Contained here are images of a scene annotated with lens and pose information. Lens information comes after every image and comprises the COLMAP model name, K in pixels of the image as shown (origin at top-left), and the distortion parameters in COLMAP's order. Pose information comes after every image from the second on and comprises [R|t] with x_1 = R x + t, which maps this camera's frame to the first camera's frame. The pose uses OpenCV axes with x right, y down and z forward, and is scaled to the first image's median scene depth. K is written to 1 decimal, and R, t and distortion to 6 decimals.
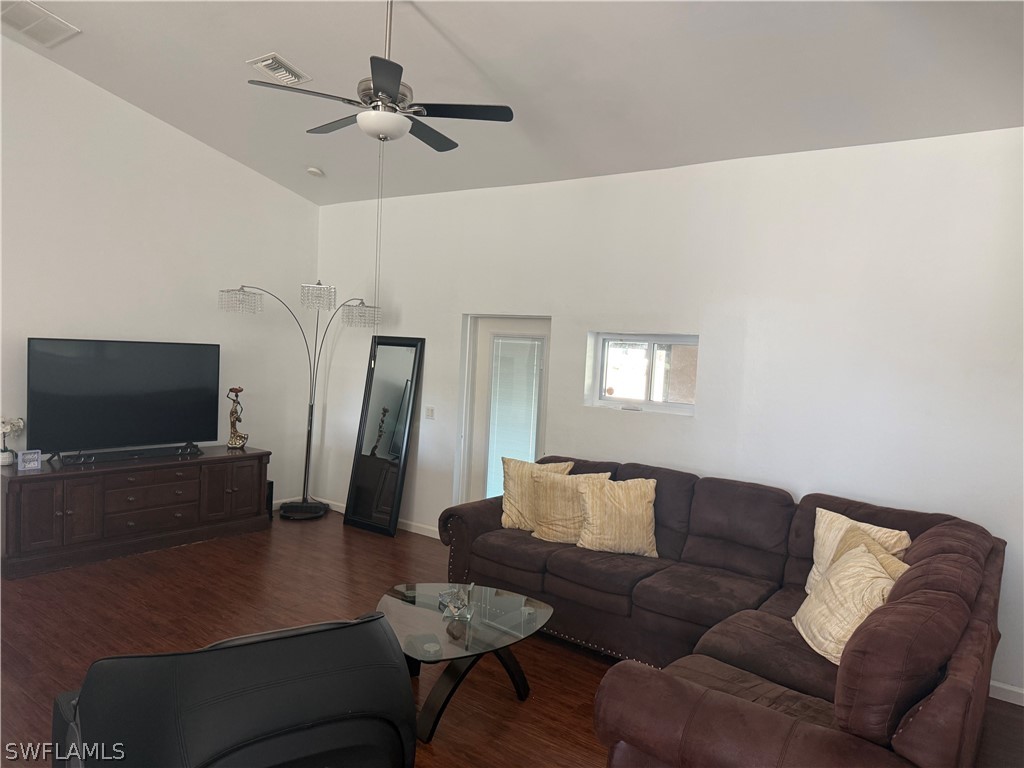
lens RADIAL K [[724.4, 0, 509.0], [0, 724.4, 388.5], [0, 0, 1]] dist [0.026354, -0.021577]
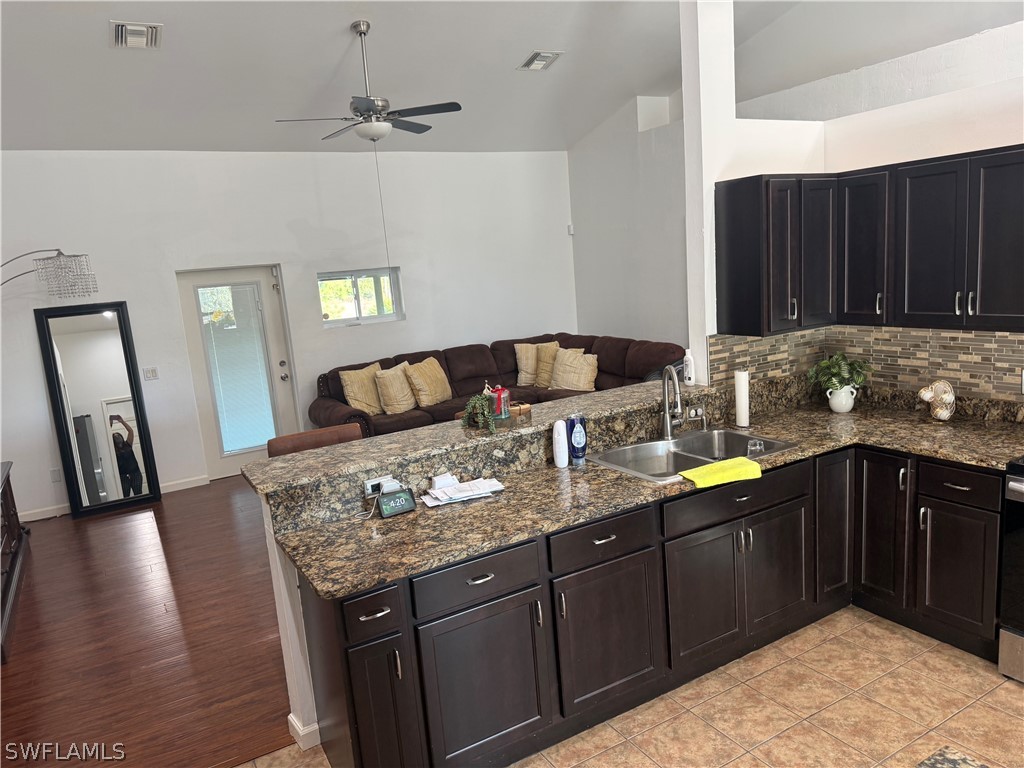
lens RADIAL K [[724.4, 0, 511.0], [0, 724.4, 385.0], [0, 0, 1]] dist [0.026354, -0.021577]
pose [[0.378629, -0.242202, 0.893296, -0.847976], [0.158039, 0.967898, 0.195443, -0.072076], [-0.911956, 0.067175, 0.404752, 0.142695]]
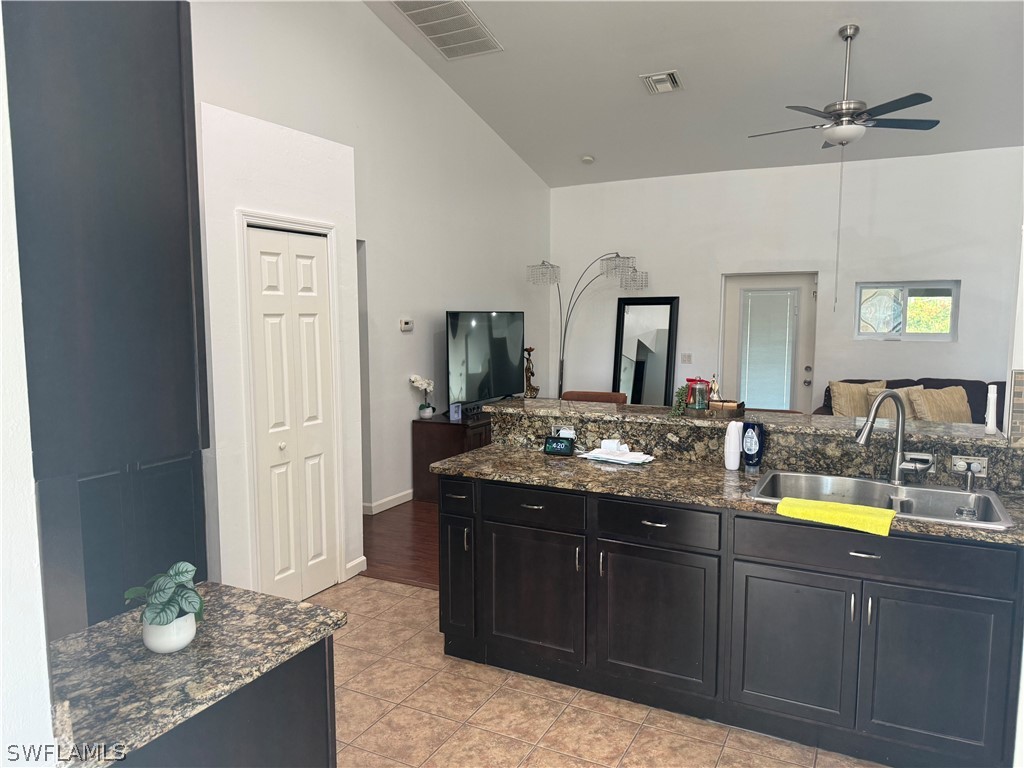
lens RADIAL K [[724.4, 0, 507.7], [0, 724.4, 386.7], [0, 0, 1]] dist [0.026354, -0.021577]
pose [[0.987103, -0.073890, 0.142014, -0.597820], [0.067458, 0.996489, 0.049588, 0.001425], [-0.145179, -0.039369, 0.988622, -0.167047]]
